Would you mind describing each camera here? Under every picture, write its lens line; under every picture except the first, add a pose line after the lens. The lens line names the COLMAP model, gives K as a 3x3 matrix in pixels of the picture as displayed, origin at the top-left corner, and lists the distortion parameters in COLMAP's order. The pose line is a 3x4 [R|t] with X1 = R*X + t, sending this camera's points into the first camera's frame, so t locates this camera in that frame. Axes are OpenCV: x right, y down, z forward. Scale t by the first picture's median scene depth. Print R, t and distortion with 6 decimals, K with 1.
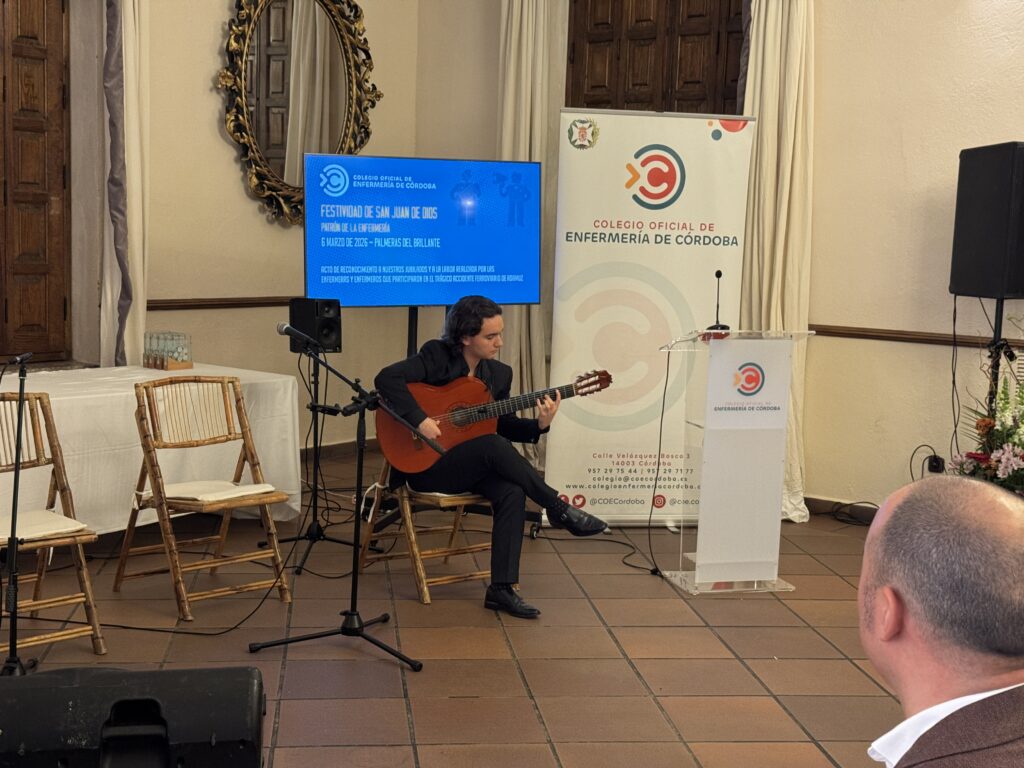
lens RADIAL K [[1441.2, 0, 509.3], [0, 1441.2, 387.1], [0, 0, 1]] dist [0.161854, 0.041142]
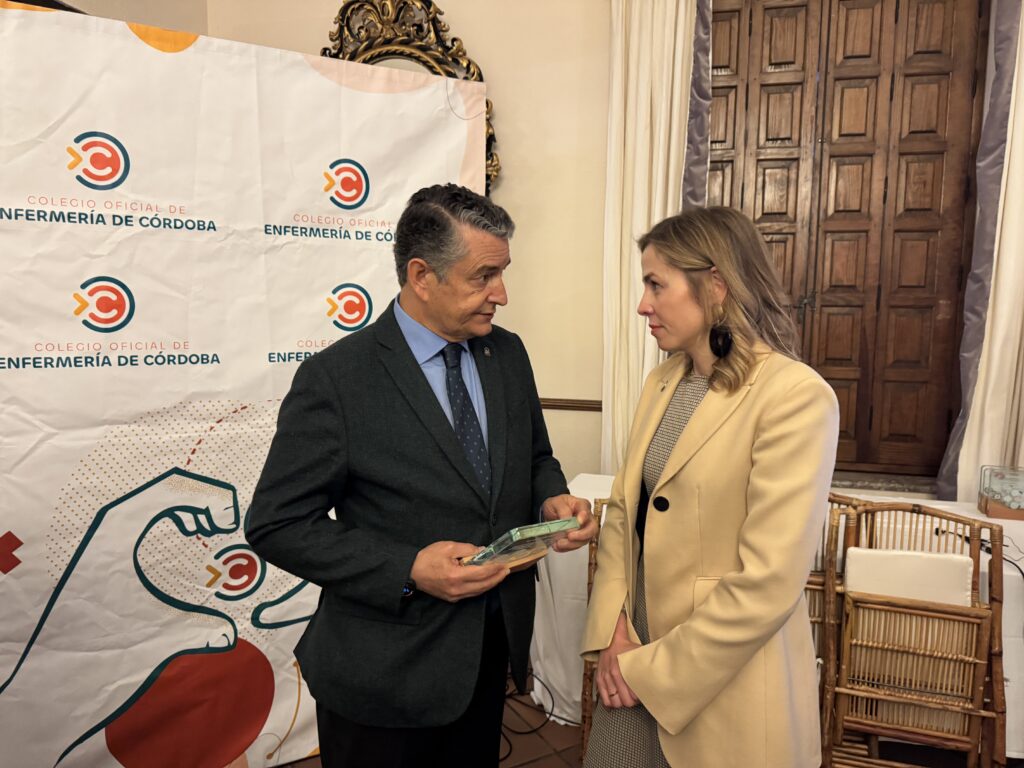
lens RADIAL K [[730.4, 0, 513.2], [0, 730.4, 384.0], [0, 0, 1]] dist [0.028371, -0.038671]
pose [[0.382906, 0.064986, -0.921499, 0.015244], [-0.099525, 0.994619, 0.028788, -0.066967], [0.918410, 0.080689, 0.387313, 0.609345]]
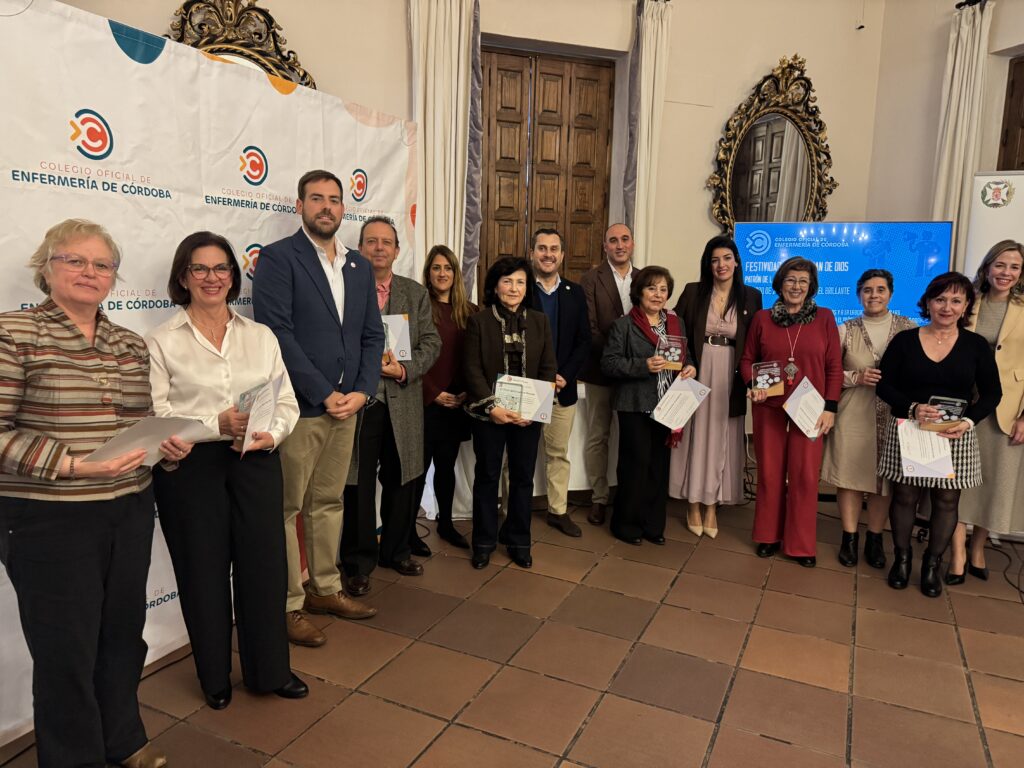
lens RADIAL K [[729.8, 0, 517.7], [0, 729.8, 386.8], [0, 0, 1]] dist [0.013352, -0.013495]
pose [[0.844266, 0.067088, -0.531709, 0.046810], [-0.051572, 0.997700, 0.043997, -0.029886], [0.533437, -0.009724, 0.845784, 0.305769]]
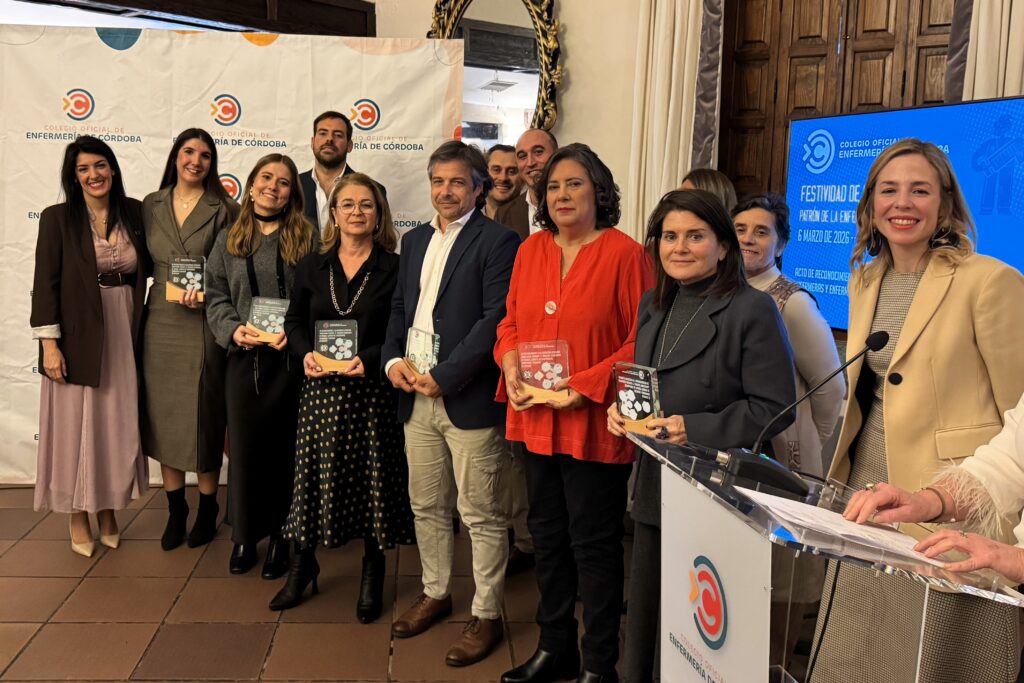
lens RADIAL K [[961.3, 0, 469.9], [0, 961.3, 282.7], [0, 0, 1]] dist [0.200326, -0.438113]
pose [[-0.071026, 0.066431, -0.995260, 0.347771], [-0.134899, 0.987973, 0.075571, -0.082642], [0.988310, 0.139627, -0.061210, 0.783974]]
